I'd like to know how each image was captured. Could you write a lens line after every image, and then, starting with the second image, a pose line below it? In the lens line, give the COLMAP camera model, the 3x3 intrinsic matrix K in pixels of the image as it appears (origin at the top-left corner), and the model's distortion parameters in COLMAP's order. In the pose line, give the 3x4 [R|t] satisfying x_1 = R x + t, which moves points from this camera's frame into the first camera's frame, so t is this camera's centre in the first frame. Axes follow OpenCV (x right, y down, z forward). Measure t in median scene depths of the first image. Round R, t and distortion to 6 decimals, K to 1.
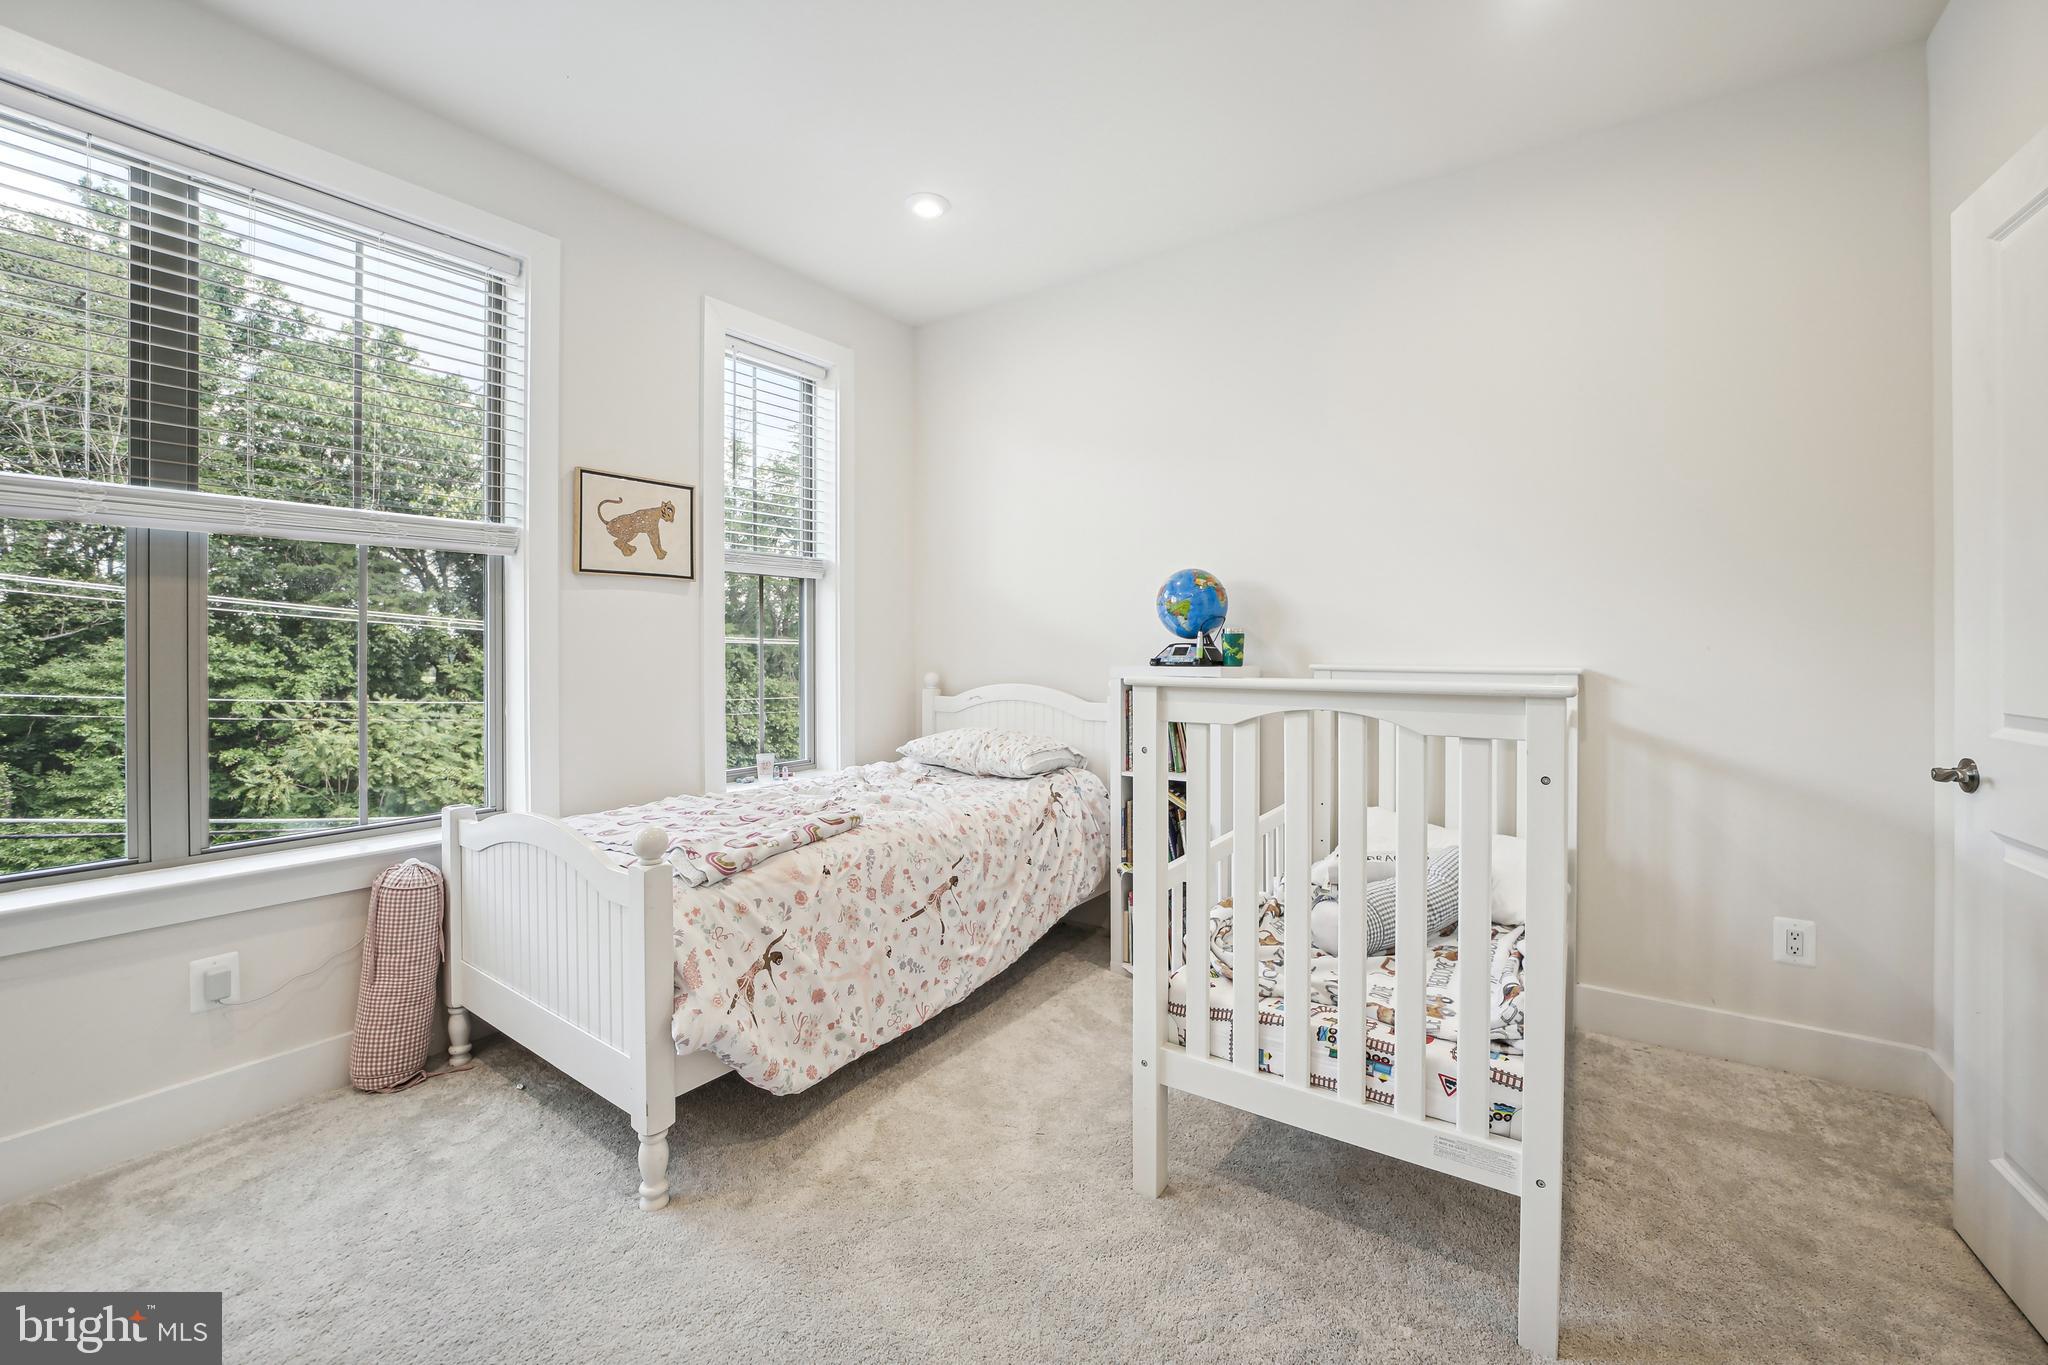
lens RADIAL K [[825.4, 0, 1047.9], [0, 825.4, 647.4], [0, 0, 1]] dist [-0.029804, 0.003446]
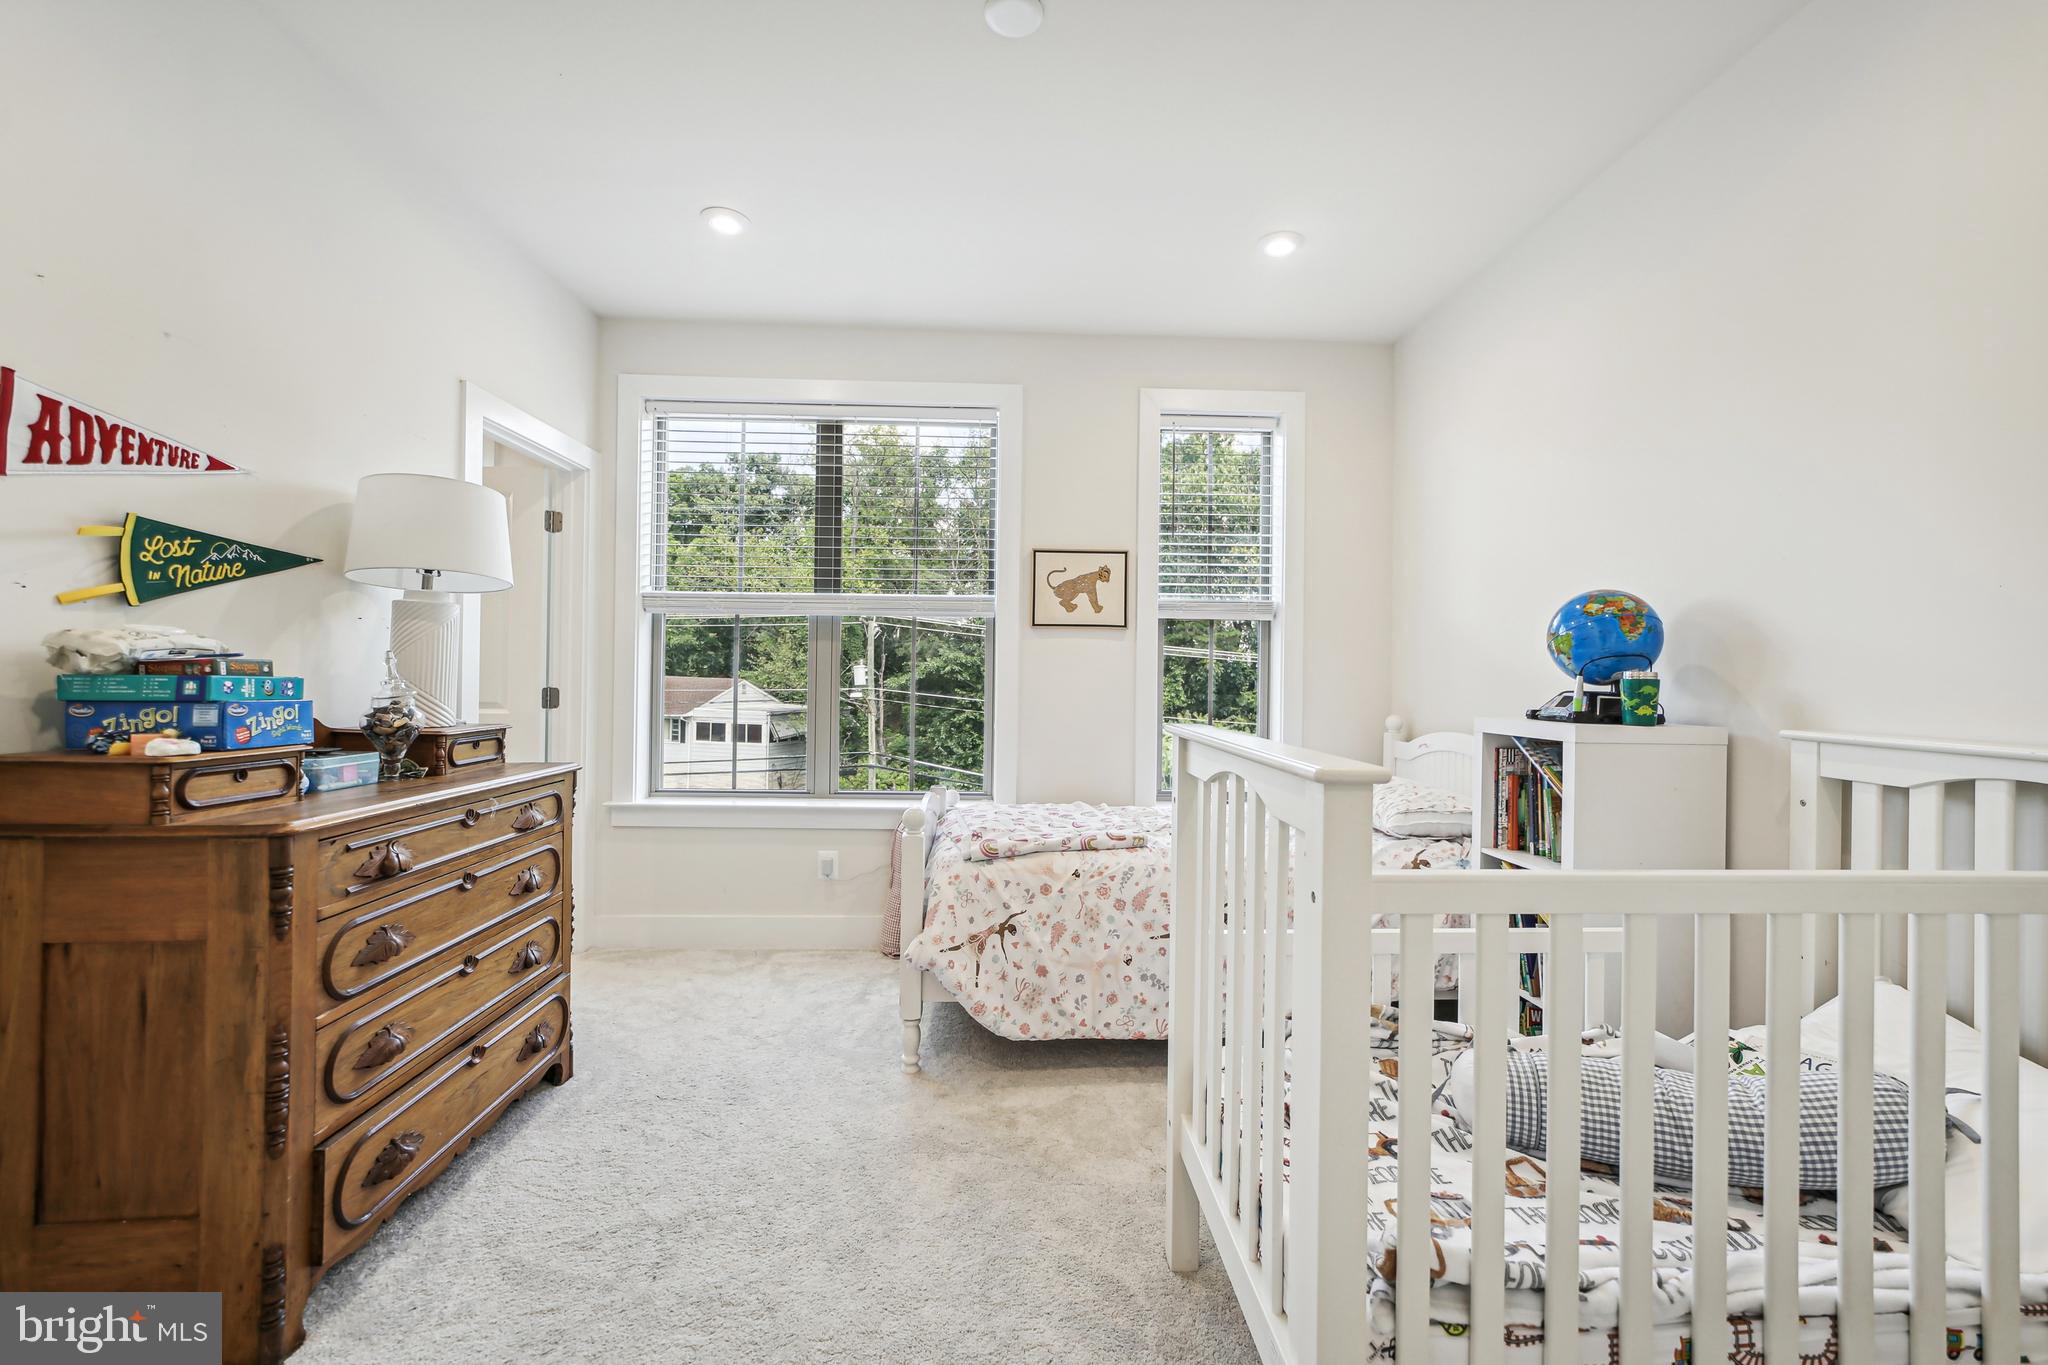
lens RADIAL K [[825.4, 0, 1041.4], [0, 825.4, 667.9], [0, 0, 1]] dist [-0.029804, 0.003446]
pose [[0.602999, 0.004224, -0.797731, 0.646588], [-0.015255, 0.999864, -0.006237, -0.019022], [0.797596, 0.015931, 0.602982, 0.232058]]
